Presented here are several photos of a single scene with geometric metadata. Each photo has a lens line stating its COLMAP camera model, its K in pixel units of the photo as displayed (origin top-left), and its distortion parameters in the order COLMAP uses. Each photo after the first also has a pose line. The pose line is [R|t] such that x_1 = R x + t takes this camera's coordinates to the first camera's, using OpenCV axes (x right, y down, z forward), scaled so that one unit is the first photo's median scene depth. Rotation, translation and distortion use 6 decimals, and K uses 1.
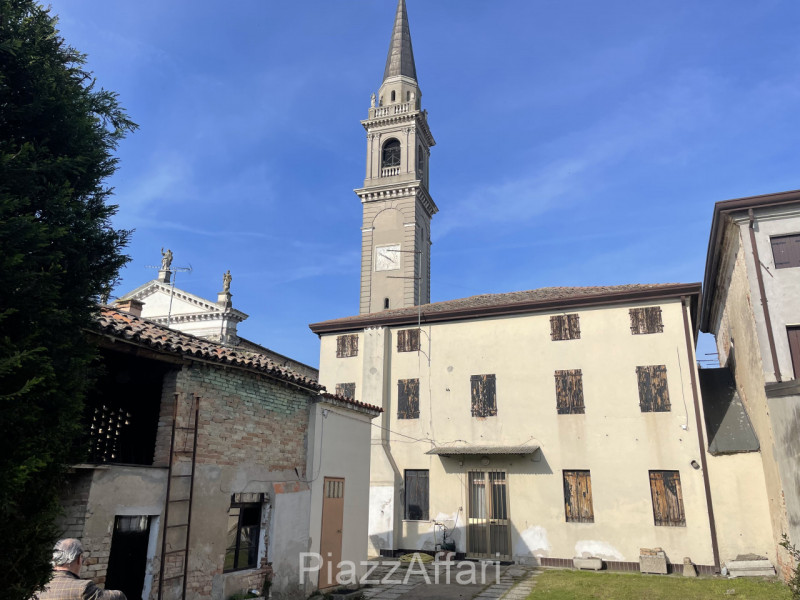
lens RADIAL K [[612.2, 0, 401.1], [0, 612.2, 294.4], [0, 0, 1]] dist [0.078804, -0.103501]
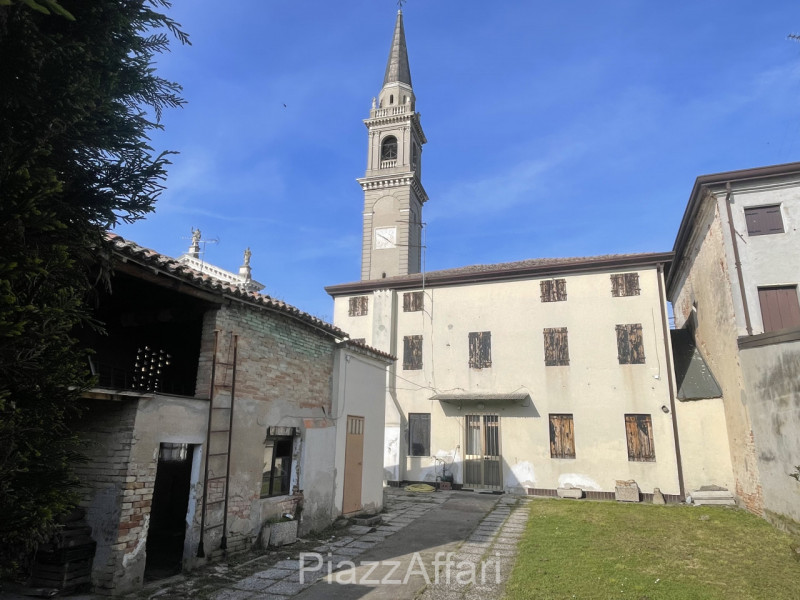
lens RADIAL K [[511.1, 0, 400.2], [0, 511.1, 298.2], [0, 0, 1]] dist [-0.002071, -0.007810]
pose [[0.999665, 0.015330, 0.020878, -0.035317], [-0.016250, 0.998871, 0.044649, 0.030453], [-0.020170, -0.044974, 0.998785, 0.066040]]
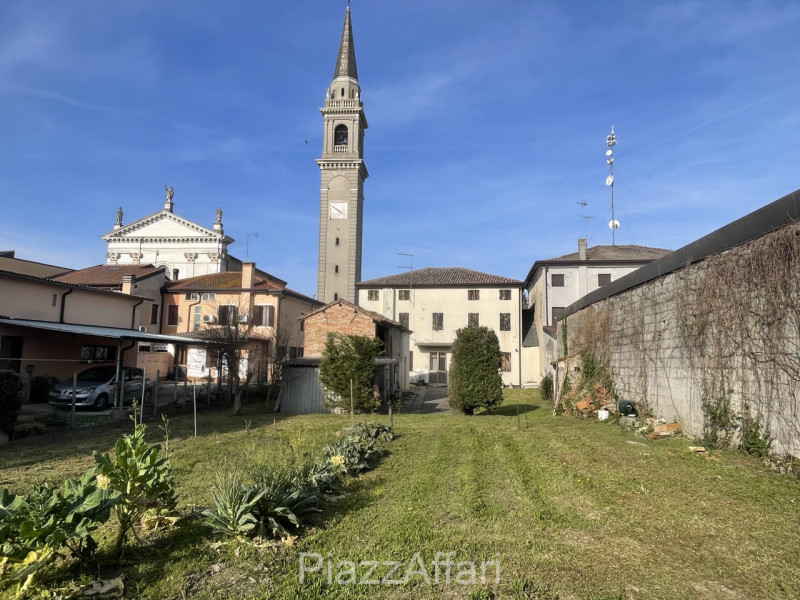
lens RADIAL K [[511.1, 0, 404.2], [0, 511.1, 299.5], [0, 0, 1]] dist [-0.002071, -0.007810]
pose [[0.969358, 0.026738, 0.244193, -0.488336], [-0.076173, 0.977778, 0.195317, -0.301444], [-0.233544, -0.207932, 0.949853, -0.844895]]
